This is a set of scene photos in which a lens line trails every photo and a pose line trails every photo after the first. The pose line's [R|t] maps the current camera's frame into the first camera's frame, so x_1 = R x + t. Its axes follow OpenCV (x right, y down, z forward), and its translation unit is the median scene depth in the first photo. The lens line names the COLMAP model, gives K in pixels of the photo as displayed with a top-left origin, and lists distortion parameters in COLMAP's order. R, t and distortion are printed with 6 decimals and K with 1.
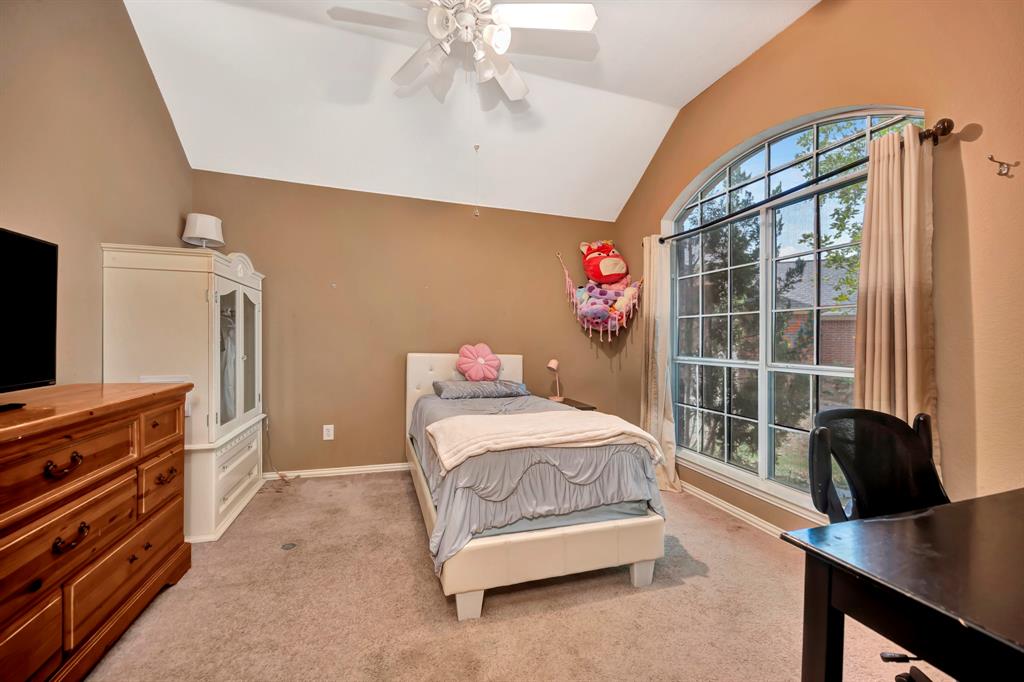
lens RADIAL K [[407.9, 0, 515.6], [0, 407.9, 341.3], [0, 0, 1]] dist [-0.003997, 0.000119]
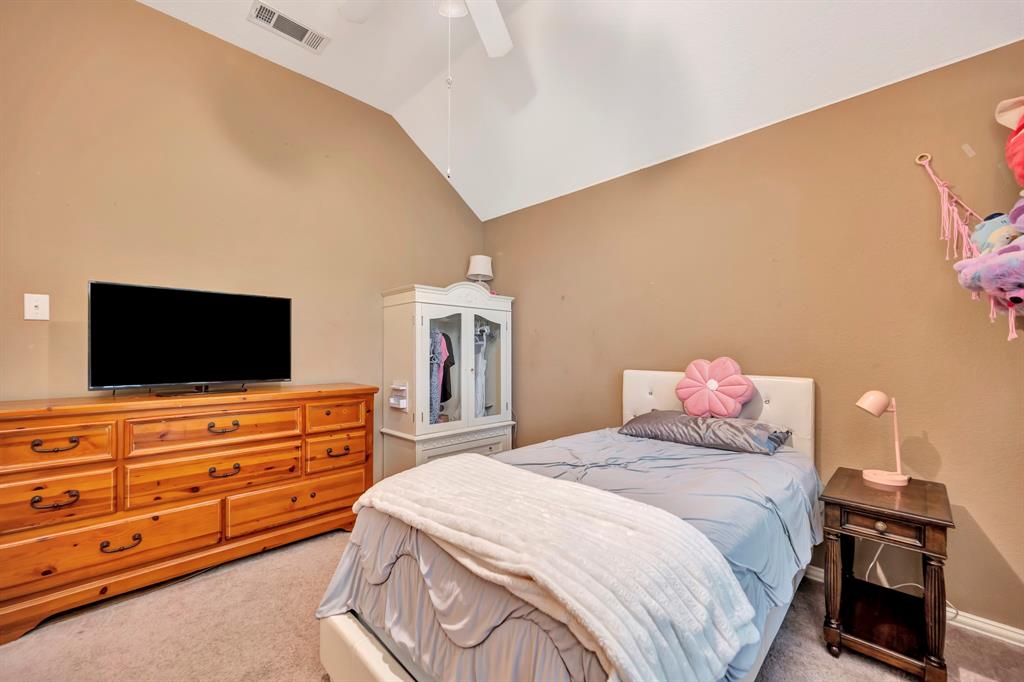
lens RADIAL K [[407.9, 0, 532.9], [0, 407.9, 356.7], [0, 0, 1]] dist [-0.003997, 0.000119]
pose [[0.466520, -0.007481, -0.884479, 0.431151], [0.002180, 0.999971, -0.007308, 0.010424], [0.884508, 0.001482, 0.466523, 0.574653]]
